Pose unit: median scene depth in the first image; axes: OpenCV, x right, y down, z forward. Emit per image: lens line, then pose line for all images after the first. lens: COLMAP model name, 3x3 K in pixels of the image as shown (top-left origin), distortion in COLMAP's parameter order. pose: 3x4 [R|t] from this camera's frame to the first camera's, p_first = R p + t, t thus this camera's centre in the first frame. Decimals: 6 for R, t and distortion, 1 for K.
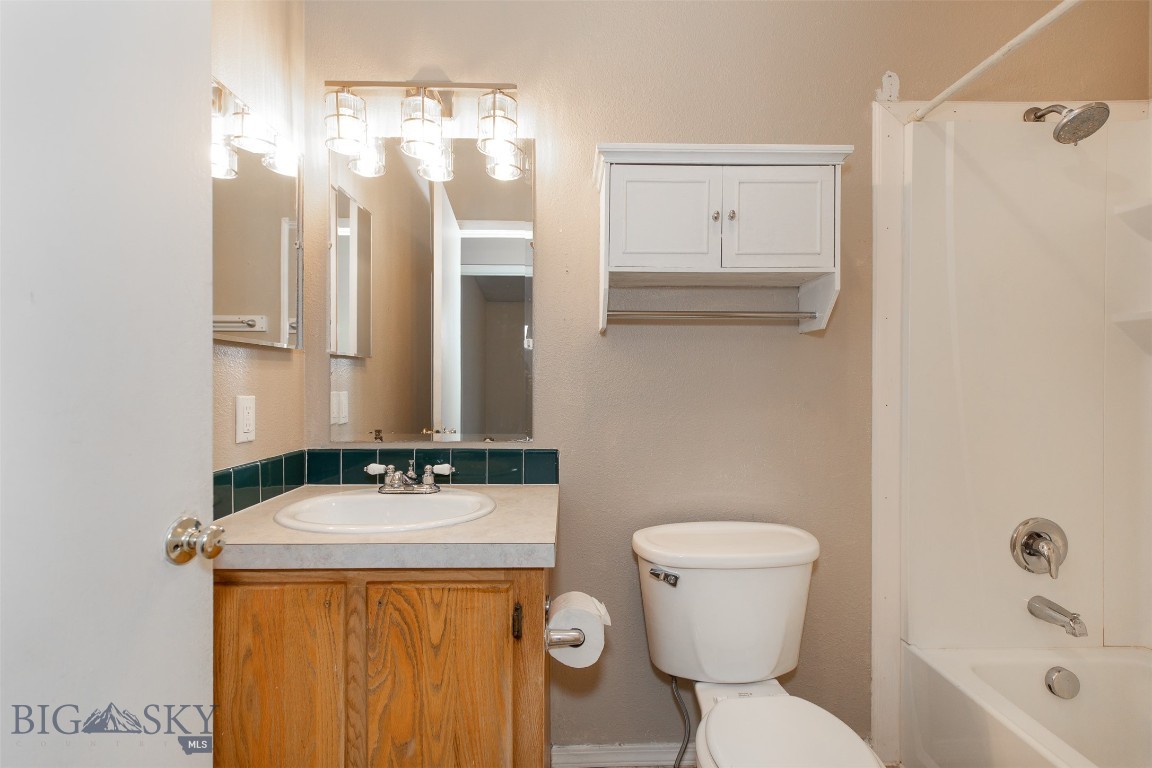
lens RADIAL K [[522.4, 0, 577.0], [0, 522.4, 376.3], [0, 0, 1]] dist [-0.001728, -0.000029]
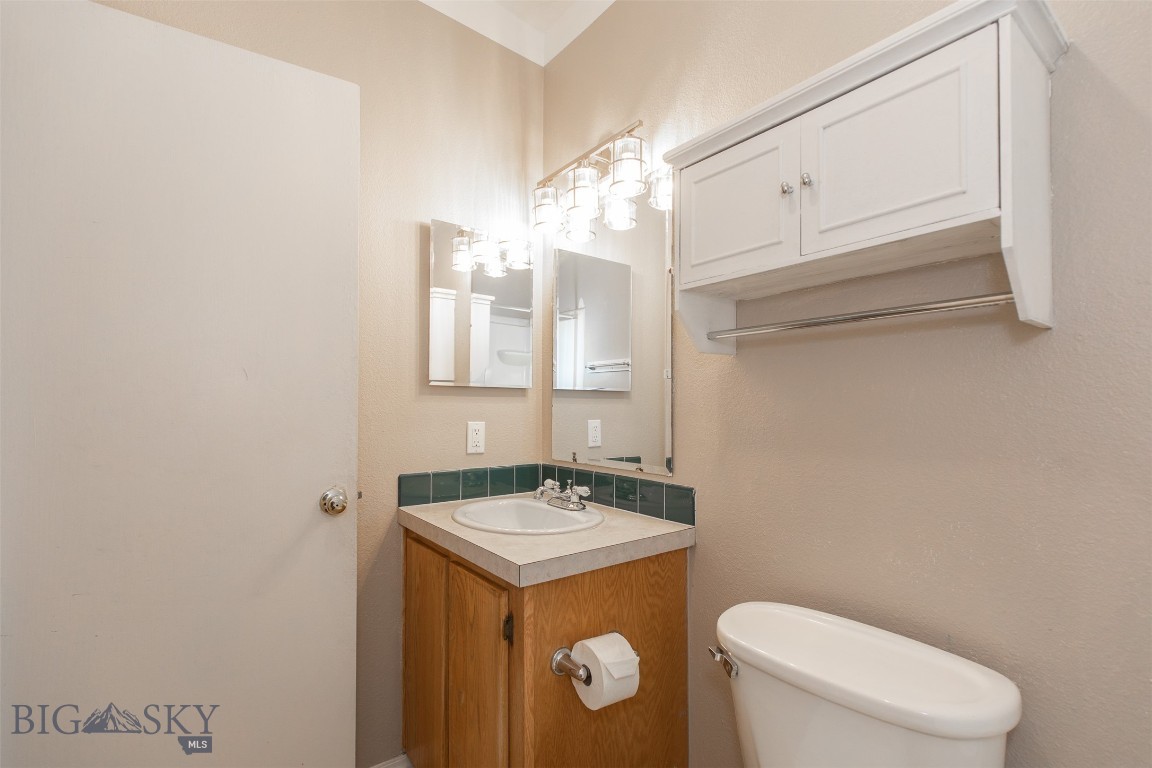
lens RADIAL K [[517.6, 0, 575.3], [0, 517.6, 387.5], [0, 0, 1]] dist [0.002321, 0.000832]
pose [[0.588999, -0.030529, -0.807557, 0.669269], [0.007920, 0.999456, -0.032007, -0.010105], [0.808095, 0.012456, 0.588921, 0.337770]]
